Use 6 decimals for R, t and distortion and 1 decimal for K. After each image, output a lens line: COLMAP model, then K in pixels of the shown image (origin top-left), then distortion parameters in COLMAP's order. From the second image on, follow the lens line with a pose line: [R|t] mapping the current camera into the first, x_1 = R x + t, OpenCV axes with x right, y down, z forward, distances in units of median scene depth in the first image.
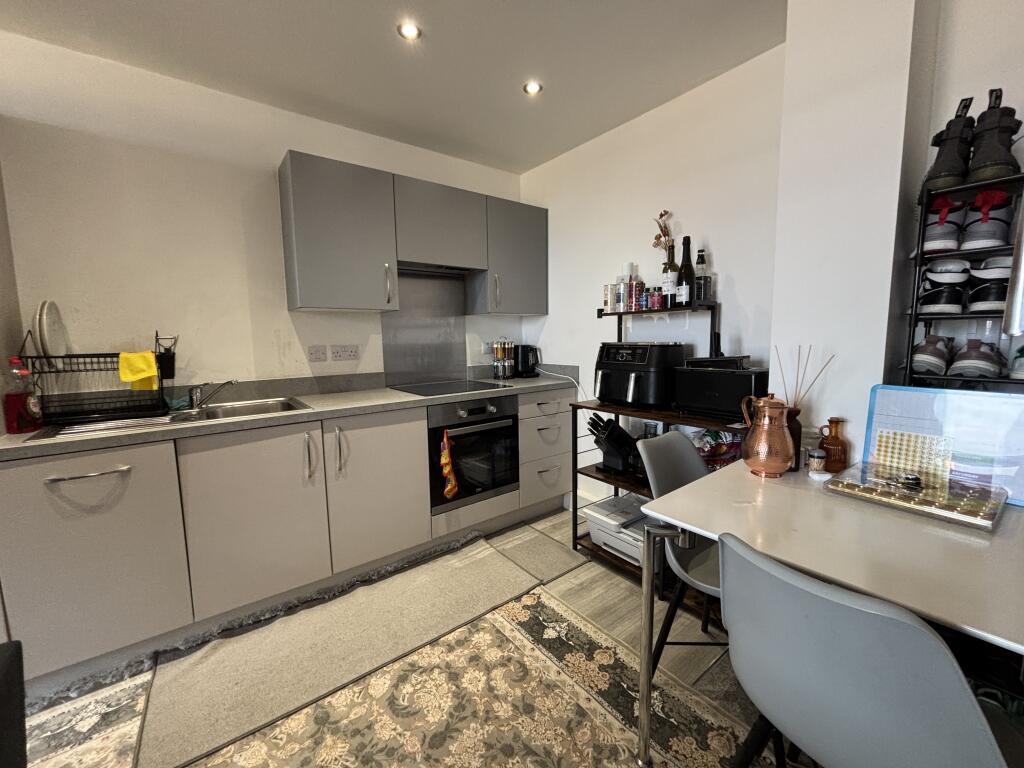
lens RADIAL K [[415.5, 0, 512.8], [0, 415.5, 382.0], [0, 0, 1]] dist [0.000948, 0.000165]
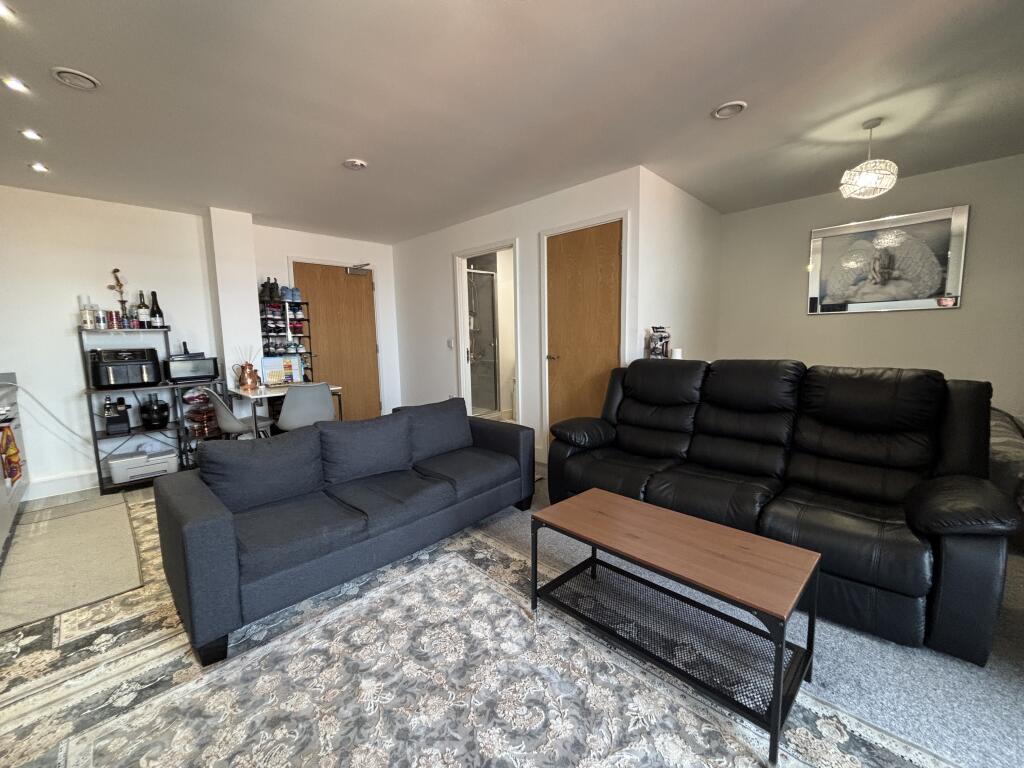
lens RADIAL K [[415.5, 0, 511.2], [0, 415.5, 384.4], [0, 0, 1]] dist [0.000948, 0.000165]
pose [[-0.134470, -0.100363, 0.985822, -2.555896], [0.131626, 0.984233, 0.118155, 0.084372], [-0.982137, 0.145648, -0.119140, -0.463360]]
